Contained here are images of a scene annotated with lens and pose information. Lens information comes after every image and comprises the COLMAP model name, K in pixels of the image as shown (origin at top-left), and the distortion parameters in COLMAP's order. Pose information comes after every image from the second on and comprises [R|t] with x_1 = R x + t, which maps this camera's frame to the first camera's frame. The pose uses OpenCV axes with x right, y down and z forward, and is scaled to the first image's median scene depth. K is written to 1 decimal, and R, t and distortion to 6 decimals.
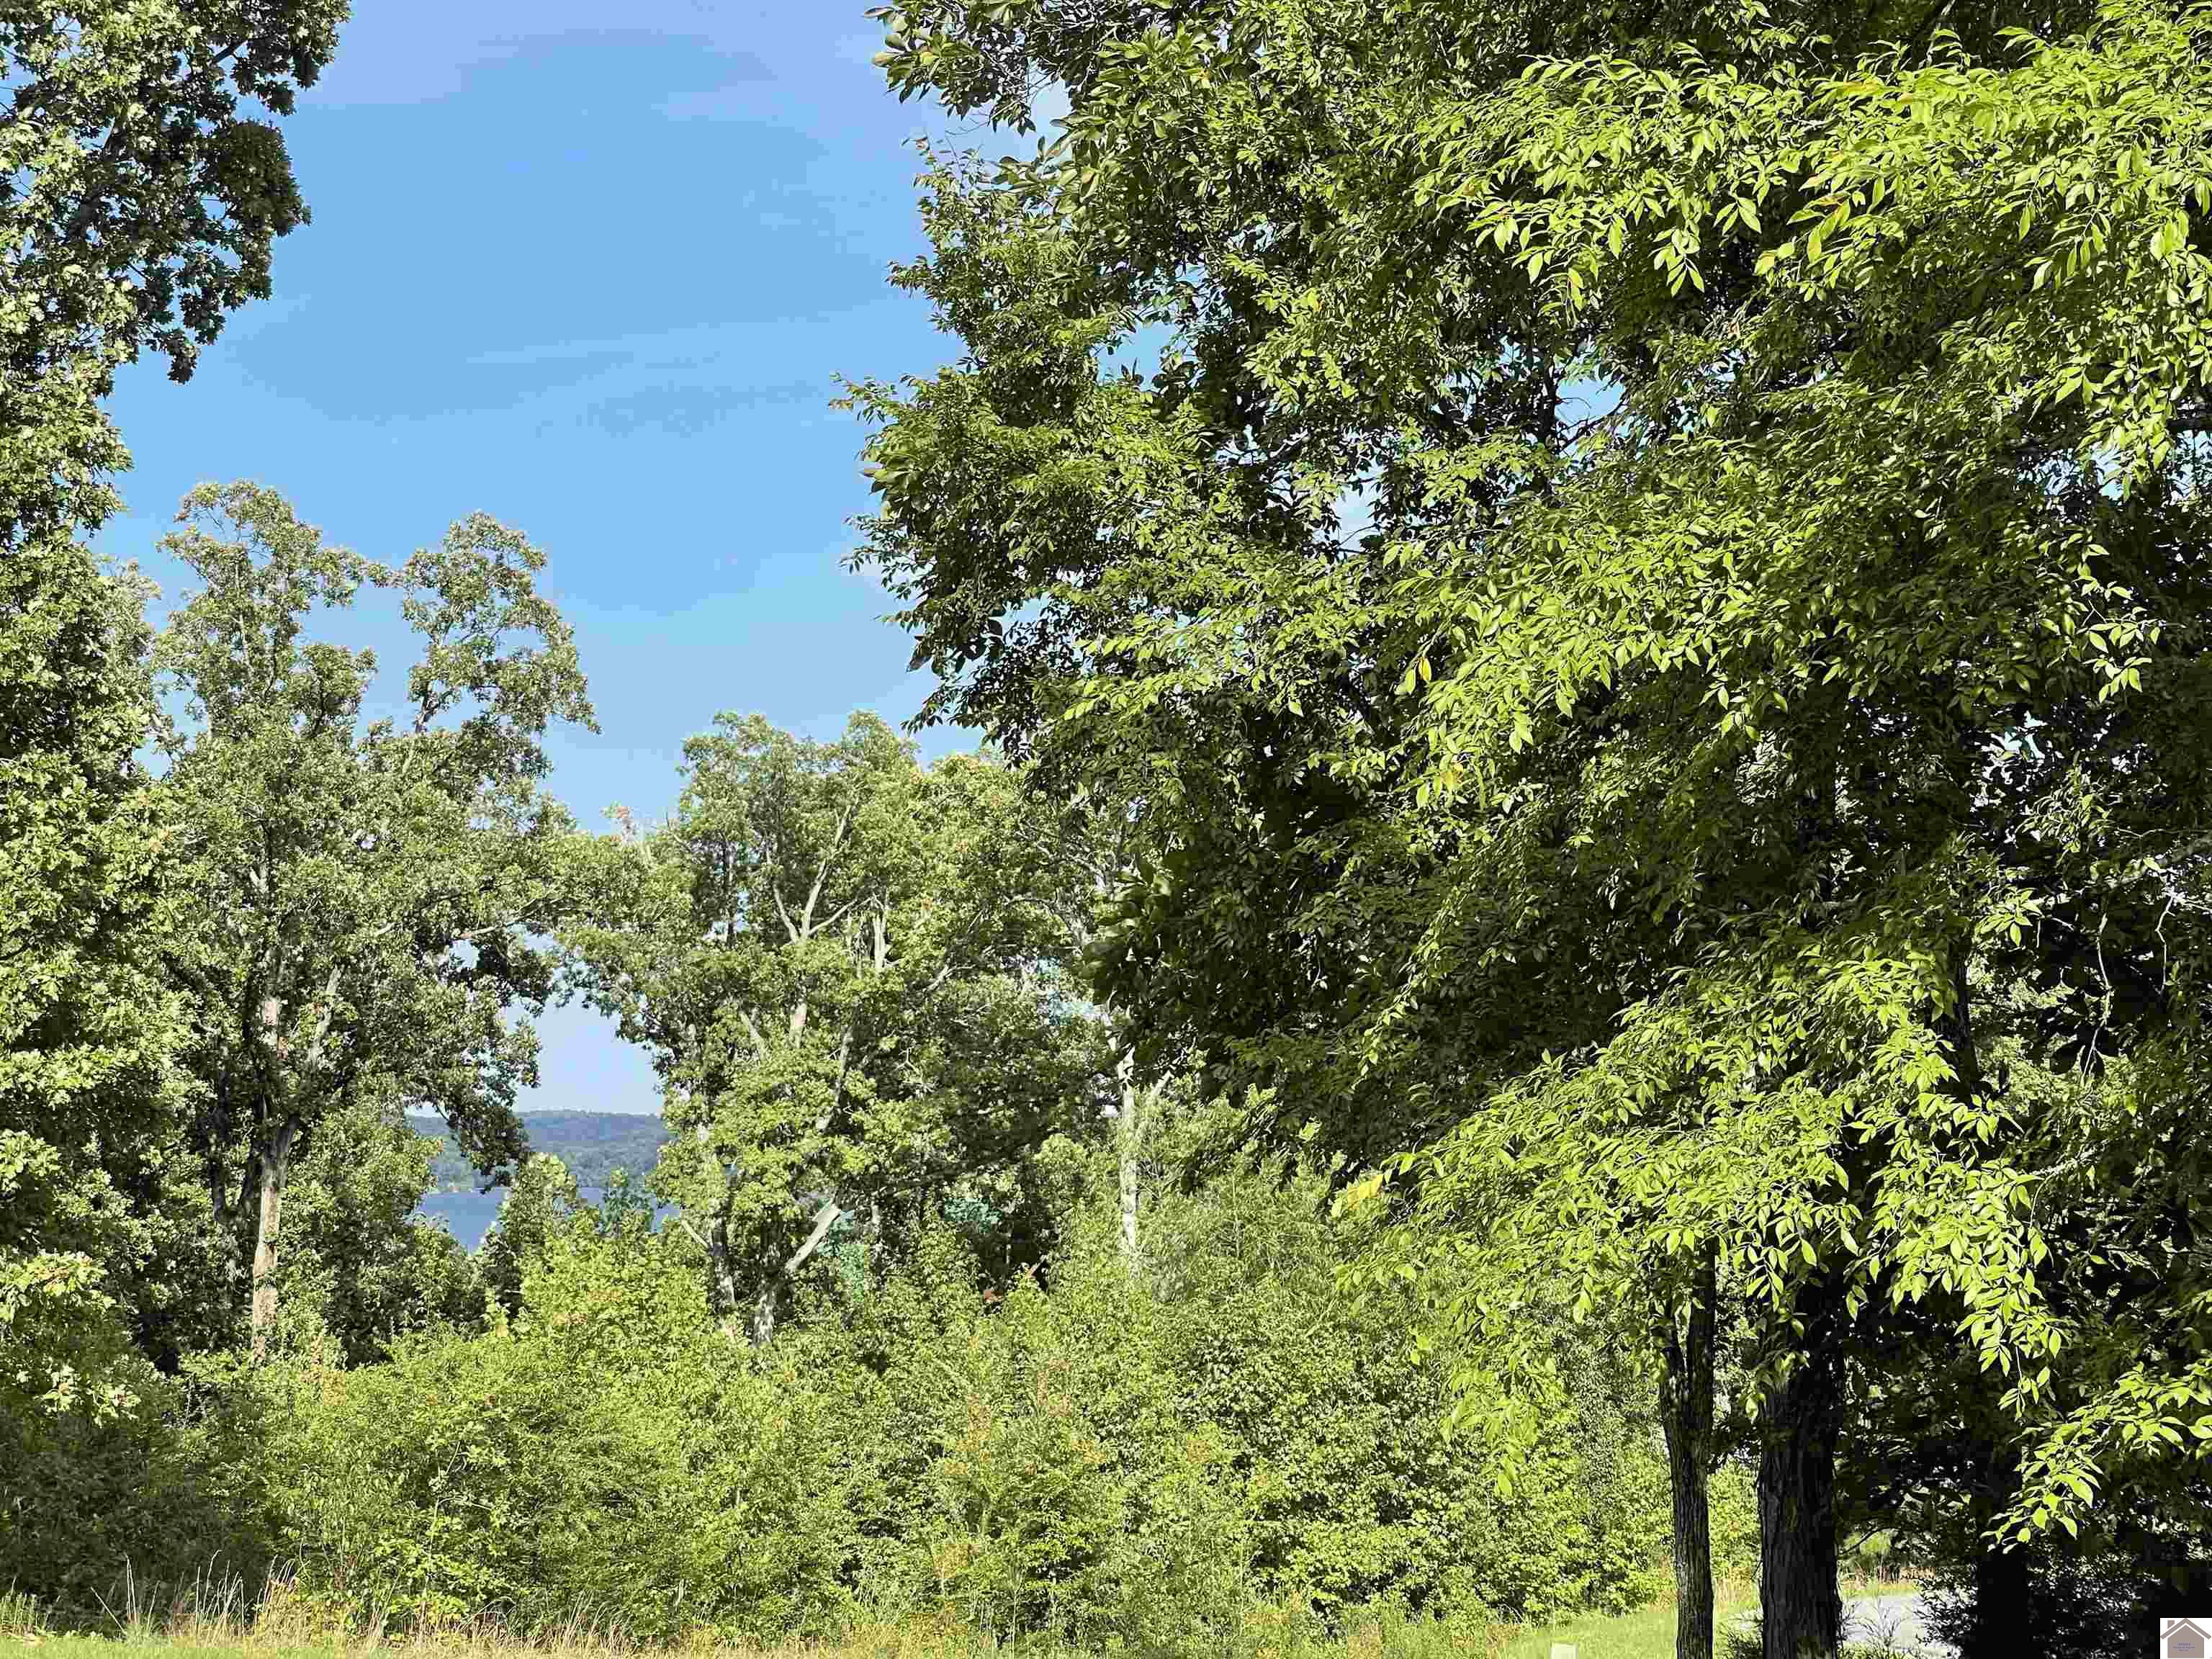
lens RADIAL K [[4226.5, 0, 1155.8], [0, 4226.5, 802.1], [0, 0, 1]] dist [0.191936, -0.020393]
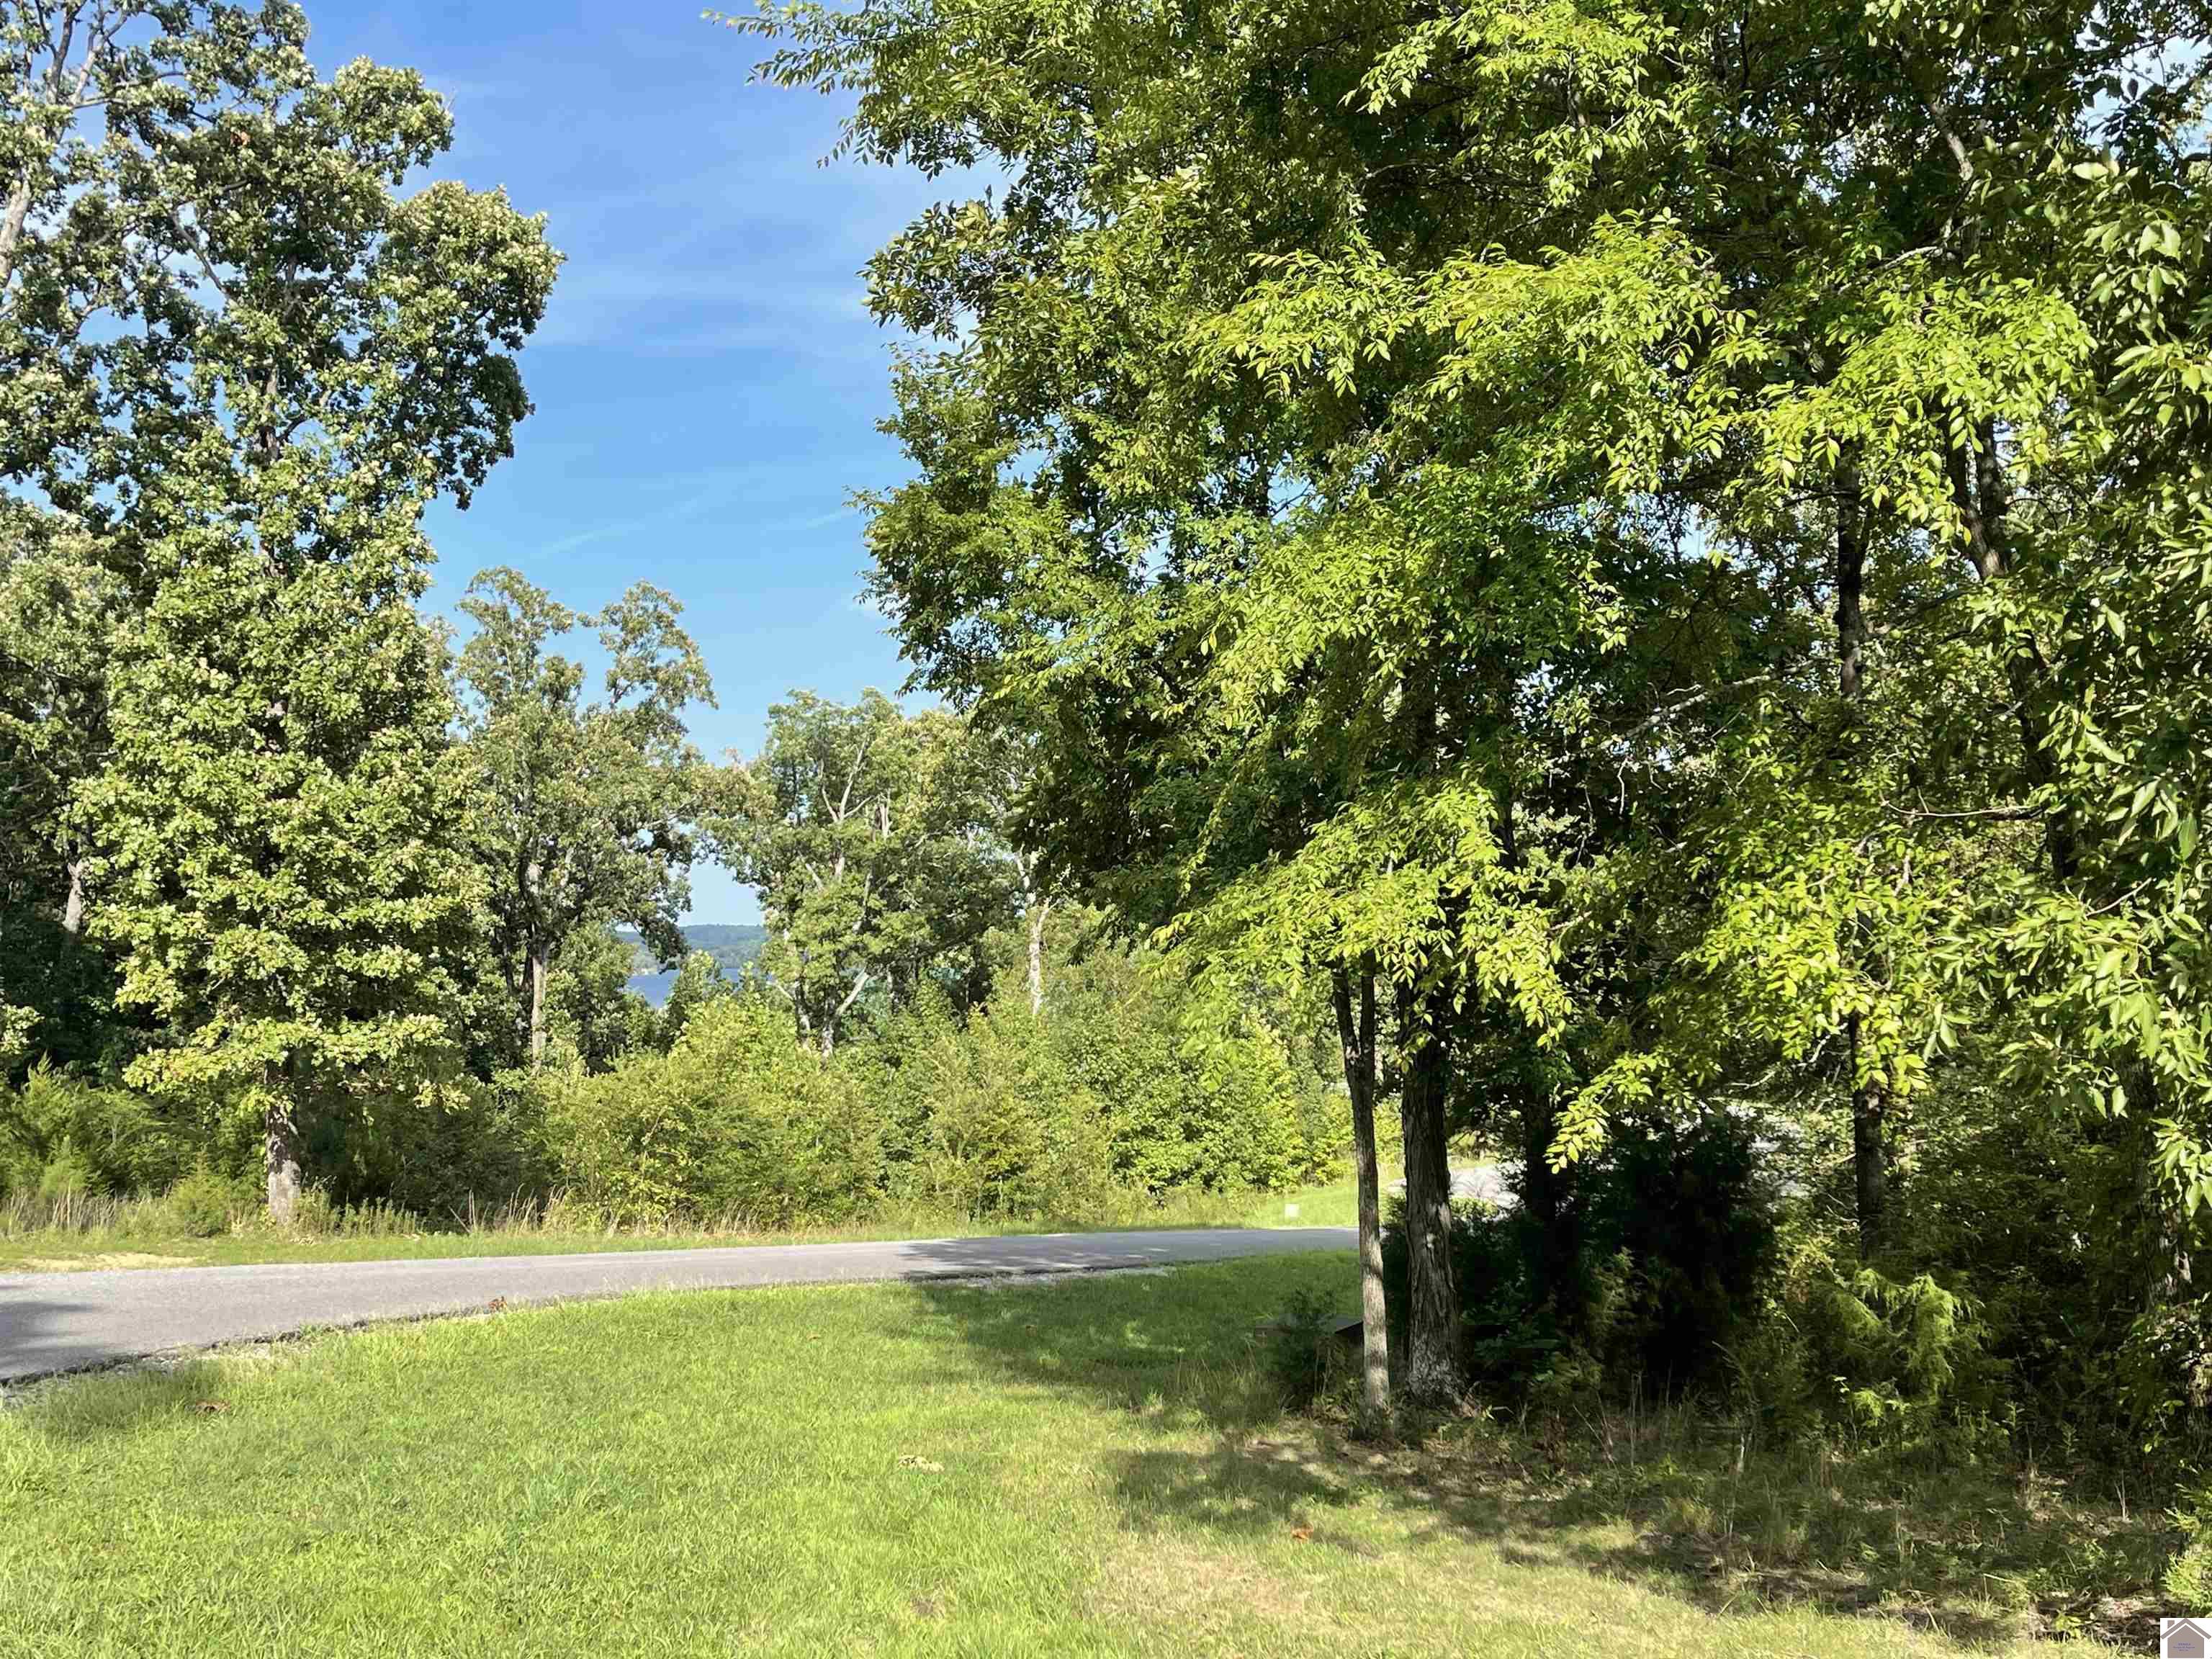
lens RADIAL K [[2428.4, 0, 1109.0], [0, 2428.4, 814.1], [0, 0, 1]] dist [0.074928, -0.013292]
pose [[0.998867, -0.039121, 0.027103, -0.001028], [0.038190, 0.998689, 0.034081, 0.000257], [-0.028400, -0.033007, 0.999052, 0.009672]]
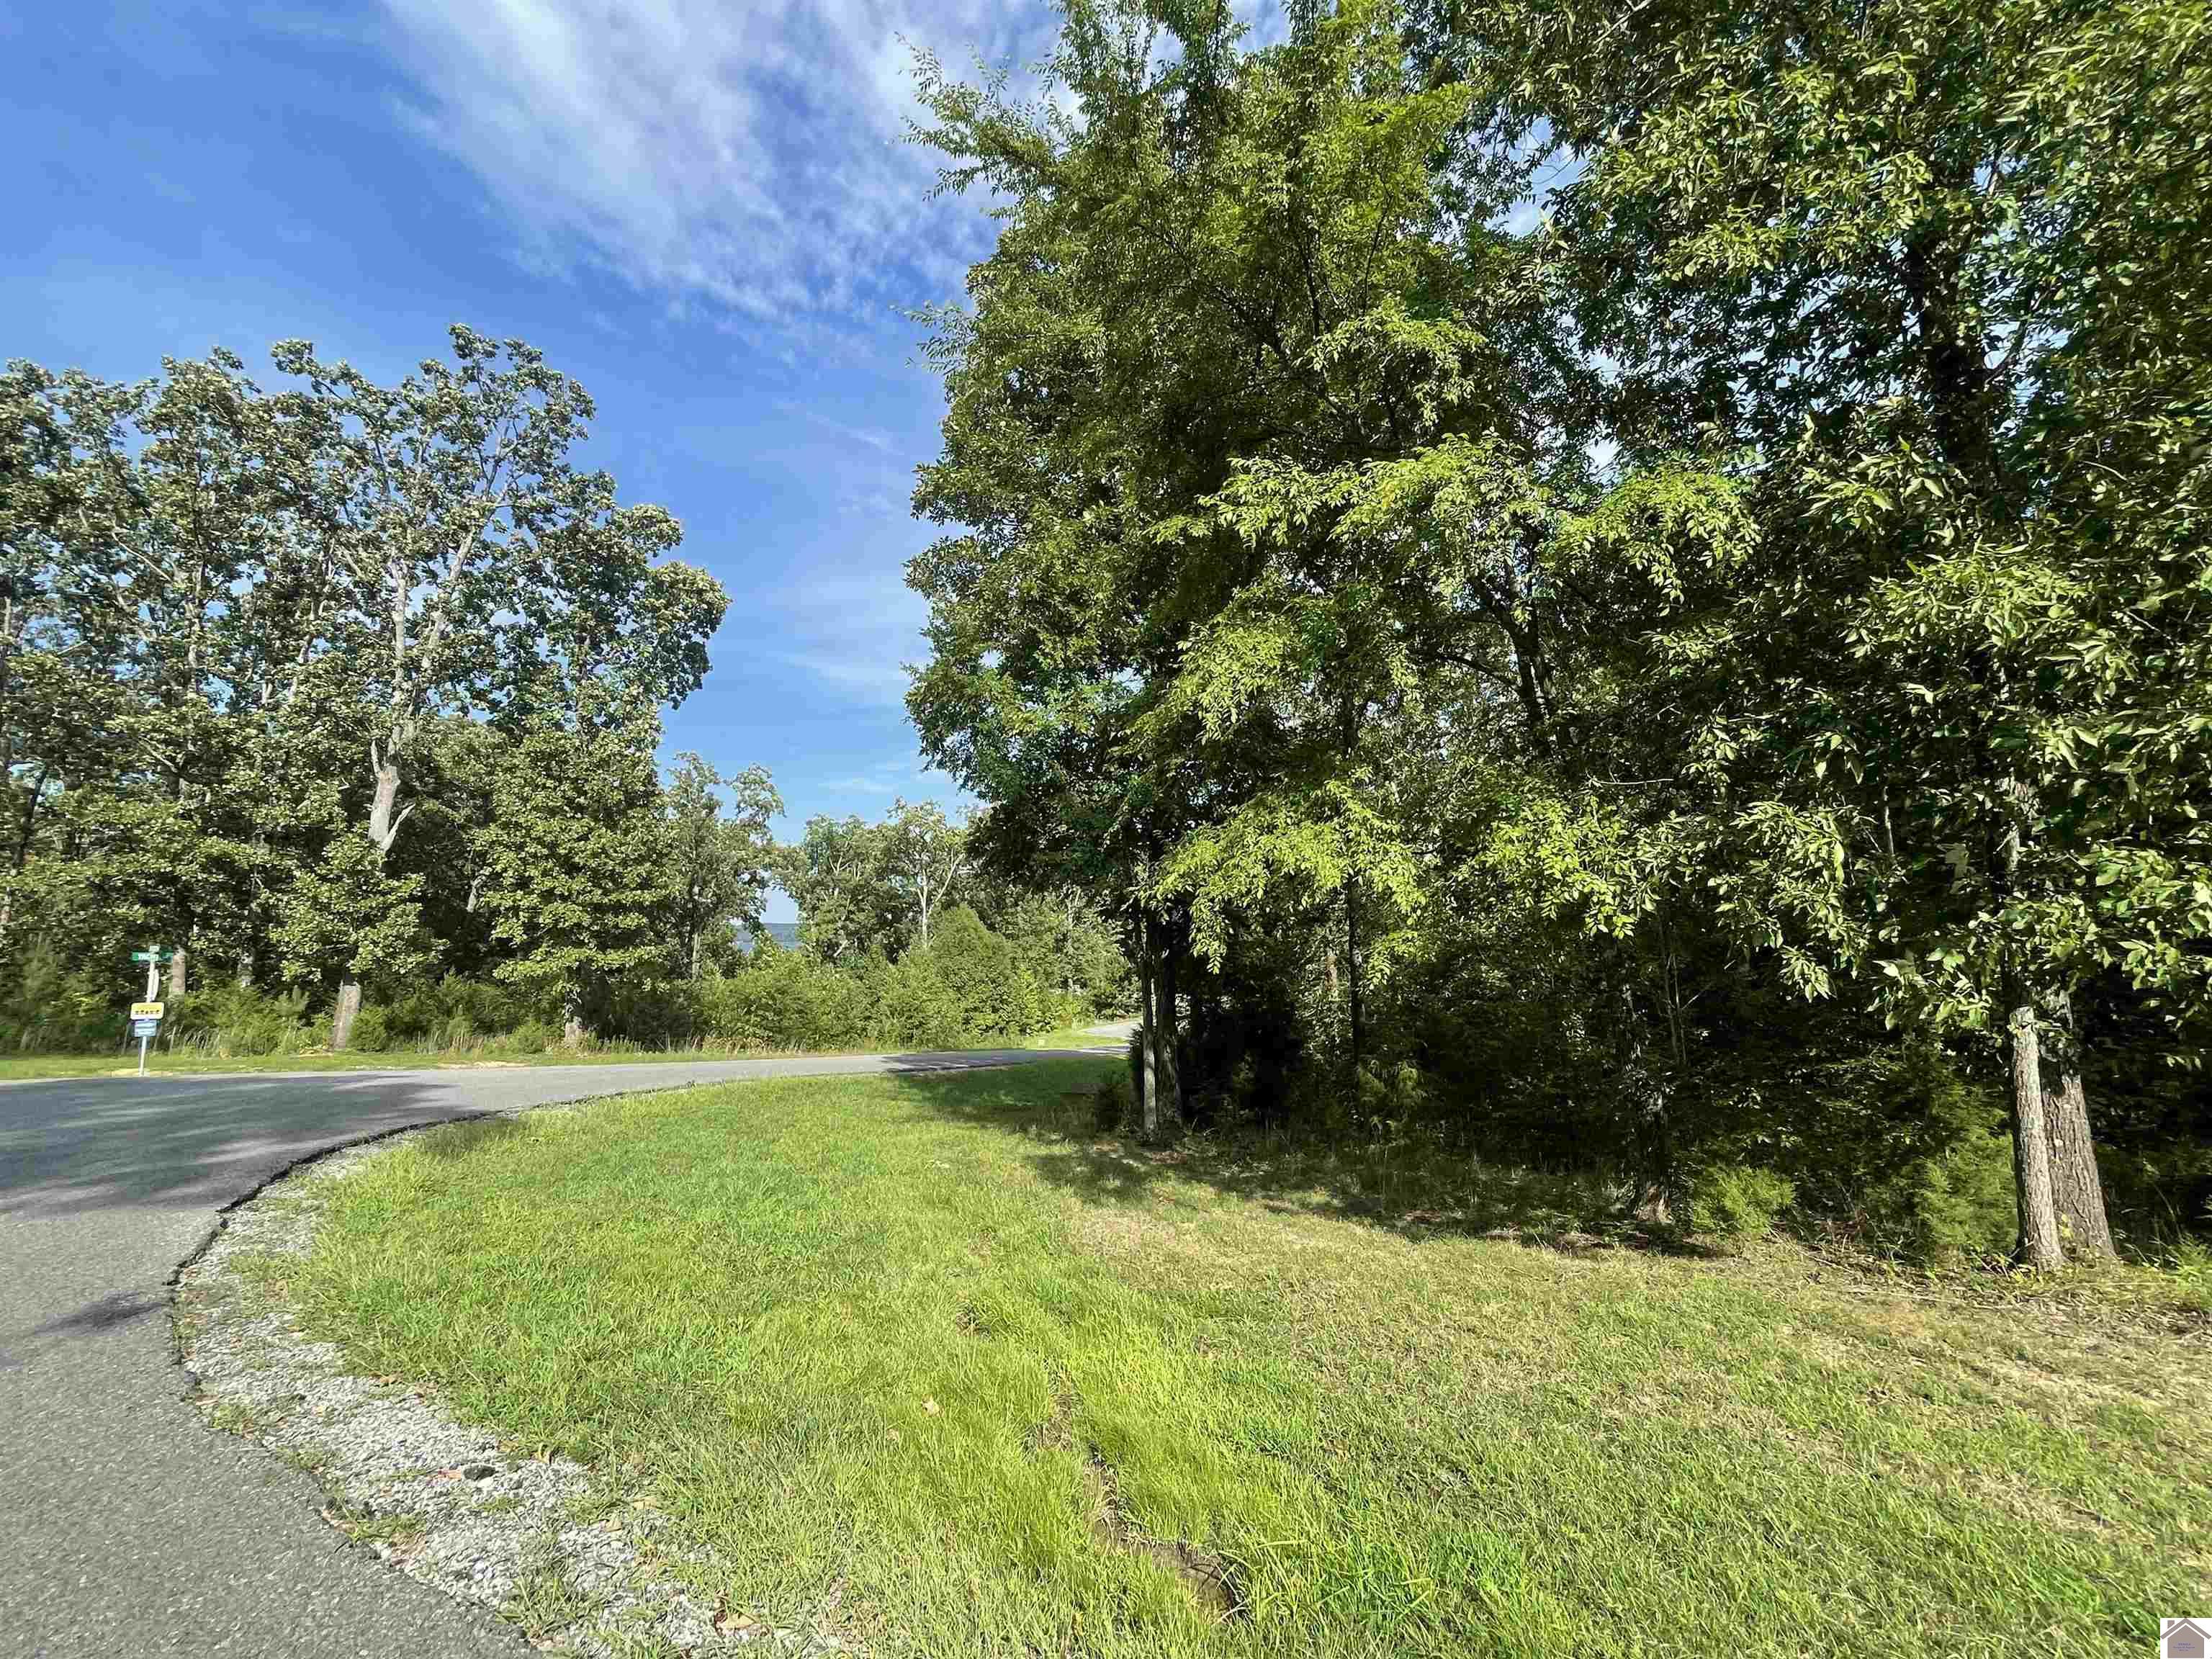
lens RADIAL K [[990.6, 0, 1090.1], [0, 990.6, 826.3], [0, 0, 1]] dist [0.013461, 0.001258]
pose [[0.983414, -0.009044, 0.181147, -0.047966], [0.012943, 0.999709, -0.020351, 0.031151], [-0.180910, 0.022358, 0.983245, 0.133372]]
